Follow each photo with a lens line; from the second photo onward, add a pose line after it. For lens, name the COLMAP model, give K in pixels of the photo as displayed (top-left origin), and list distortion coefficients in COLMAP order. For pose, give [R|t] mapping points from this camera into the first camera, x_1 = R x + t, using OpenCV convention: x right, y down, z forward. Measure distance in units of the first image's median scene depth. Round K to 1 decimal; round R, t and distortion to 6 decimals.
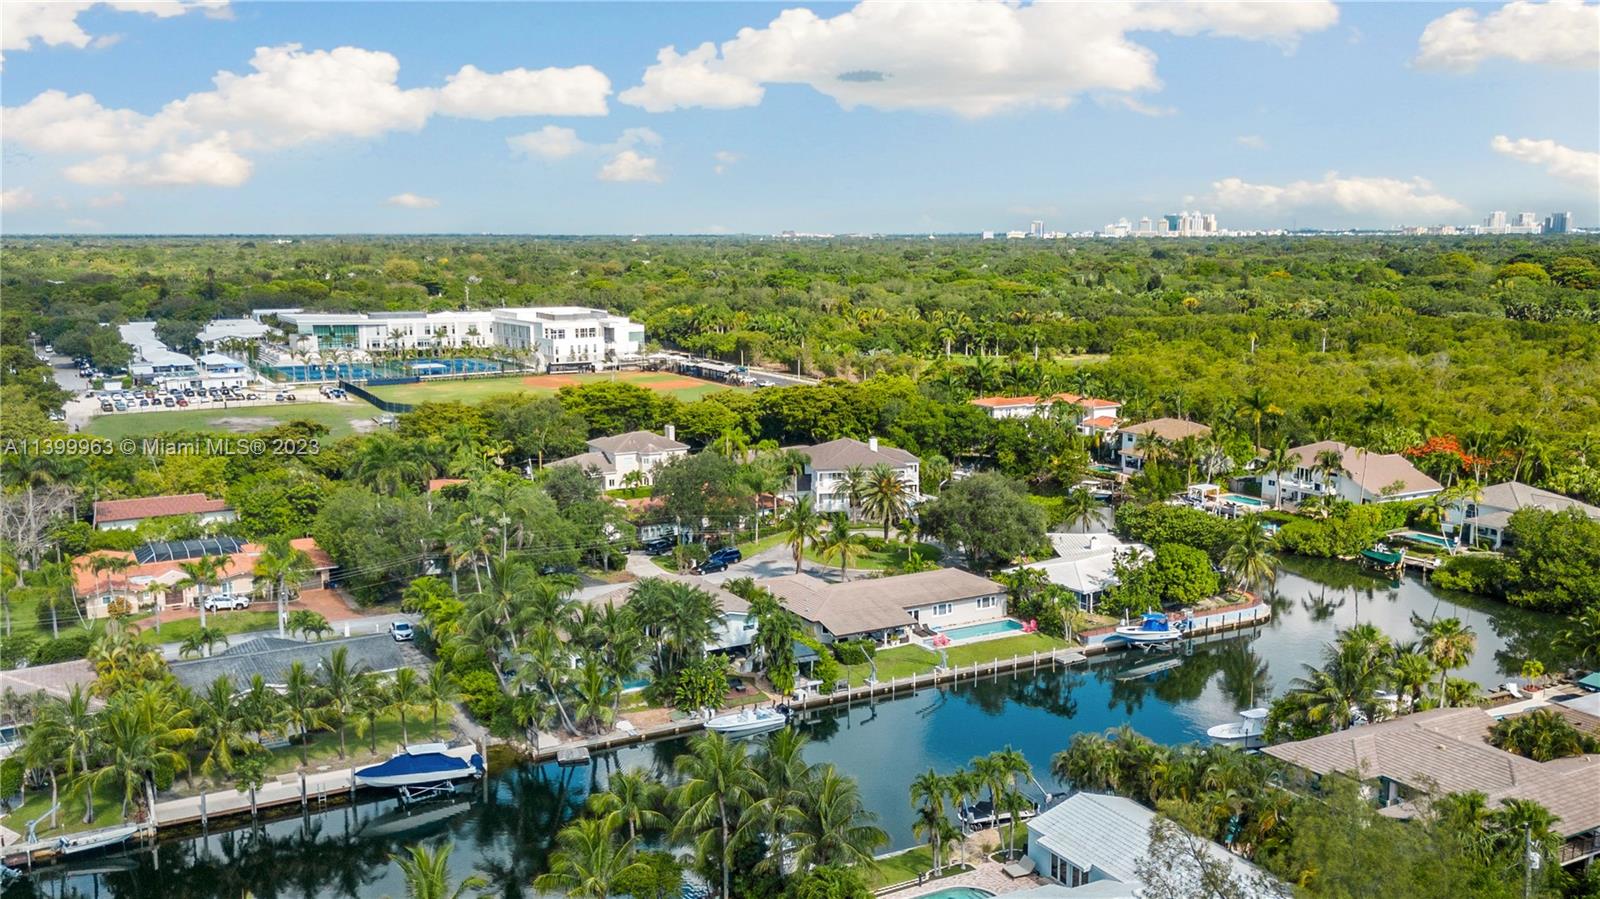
lens RADIAL K [[1116.9, 0, 800.3], [0, 1116.9, 460.8], [0, 0, 1]] dist [0.071102, -0.073507]
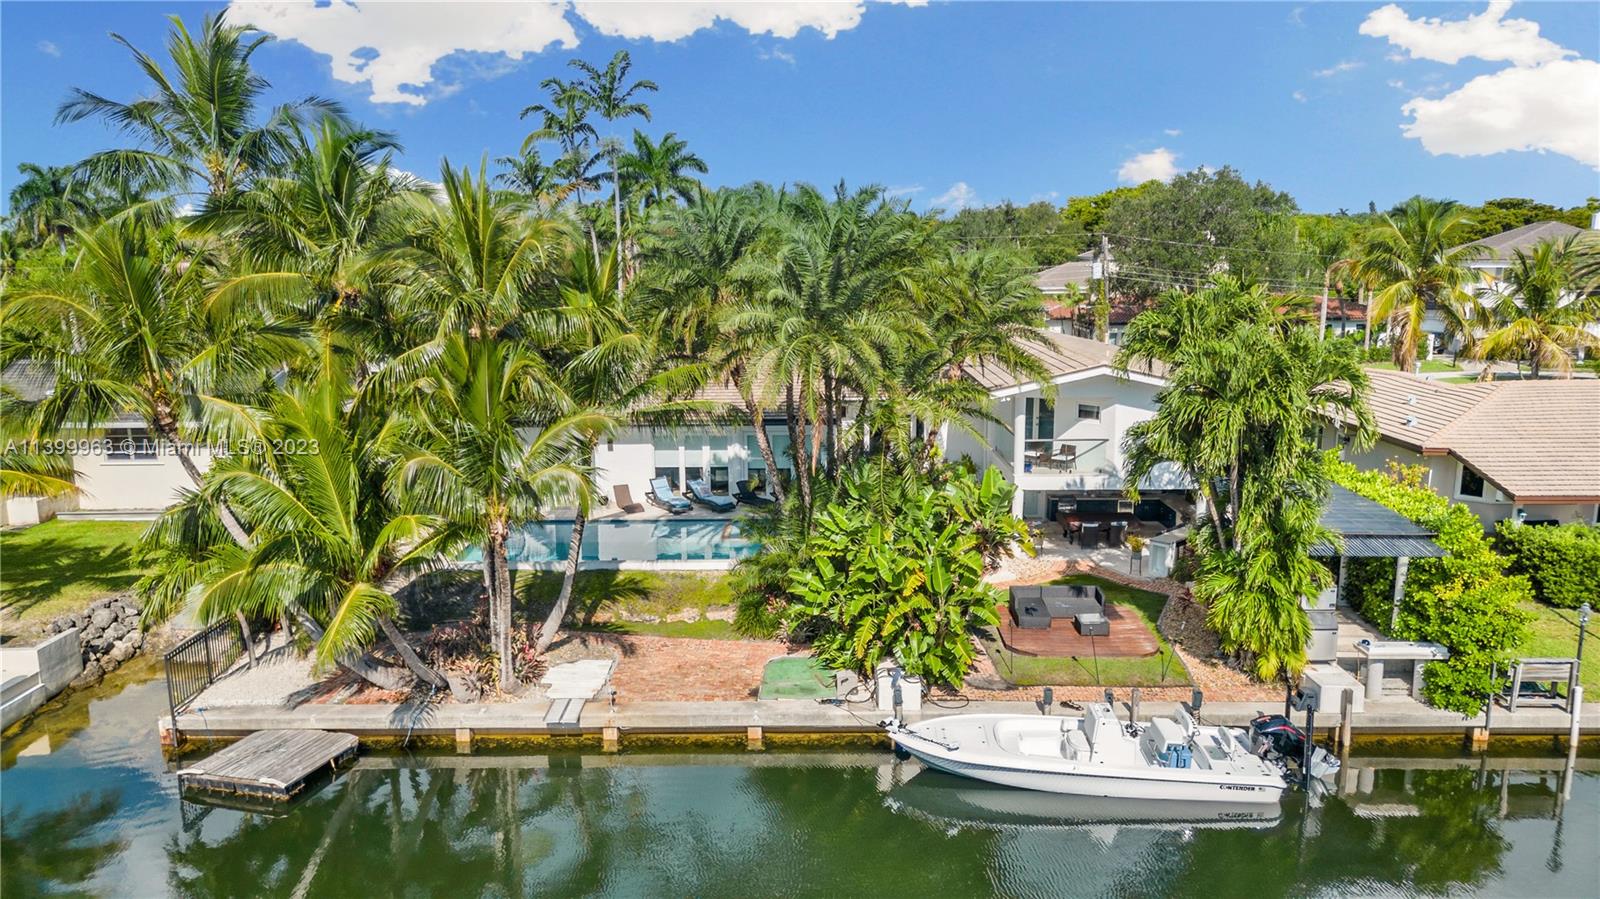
lens RADIAL K [[1116.9, 0, 800.3], [0, 1116.9, 460.8], [0, 0, 1]] dist [0.071102, -0.073507]
pose [[0.872368, 0.086862, -0.481071, 0.013050], [-0.061561, 0.995773, 0.068163, 0.149878], [0.484959, -0.029849, 0.874028, 0.730484]]
